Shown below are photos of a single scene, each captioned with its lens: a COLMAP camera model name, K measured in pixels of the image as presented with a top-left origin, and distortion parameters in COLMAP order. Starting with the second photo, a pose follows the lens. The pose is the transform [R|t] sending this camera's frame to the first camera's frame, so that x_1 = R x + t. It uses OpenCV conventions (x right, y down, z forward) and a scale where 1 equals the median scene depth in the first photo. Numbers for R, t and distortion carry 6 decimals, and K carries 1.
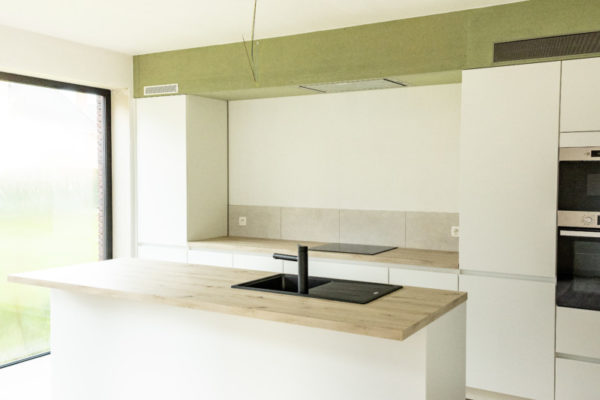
lens RADIAL K [[619.3, 0, 296.7], [0, 619.3, 187.5], [0, 0, 1]] dist [0.058464, 0.000000]
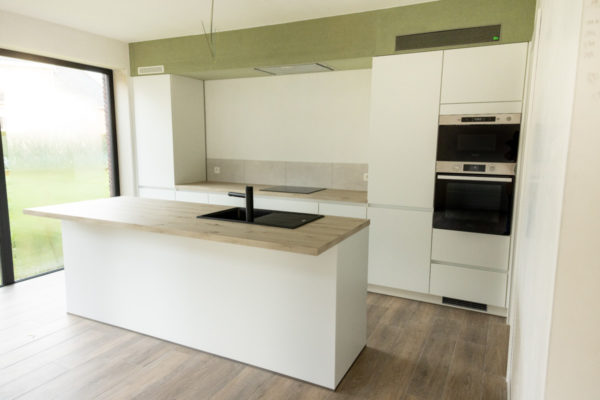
lens RADIAL K [[406.0, 0, 305.4], [0, 406.0, 193.6], [0, 0, 1]] dist [0.072780, -0.029274]
pose [[0.997241, -0.003101, 0.074165, 0.055594], [-0.004460, 0.994819, 0.101563, 0.017183], [-0.074096, -0.101614, 0.992061, 0.104278]]
